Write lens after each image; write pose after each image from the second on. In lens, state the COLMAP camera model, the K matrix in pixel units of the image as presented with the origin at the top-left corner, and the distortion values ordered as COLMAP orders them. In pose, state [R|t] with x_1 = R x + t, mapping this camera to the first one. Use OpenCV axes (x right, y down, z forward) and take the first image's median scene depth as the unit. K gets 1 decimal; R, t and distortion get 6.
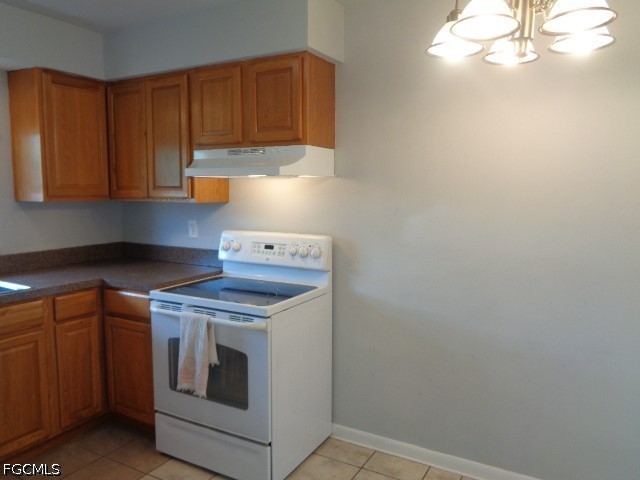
lens RADIAL K [[485.5, 0, 323.4], [0, 485.5, 236.5], [0, 0, 1]] dist [0.013997, 0.000966]
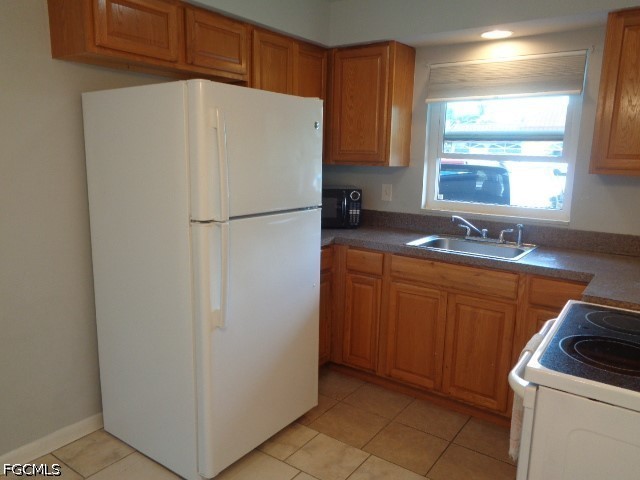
lens RADIAL K [[485.5, 0, 323.4], [0, 485.5, 236.5], [0, 0, 1]] dist [0.013997, 0.000966]
pose [[-0.110792, 0.154794, -0.981715, 0.405356], [-0.120707, 0.978387, 0.167892, -0.059775], [0.986486, 0.137101, -0.089713, 0.733771]]
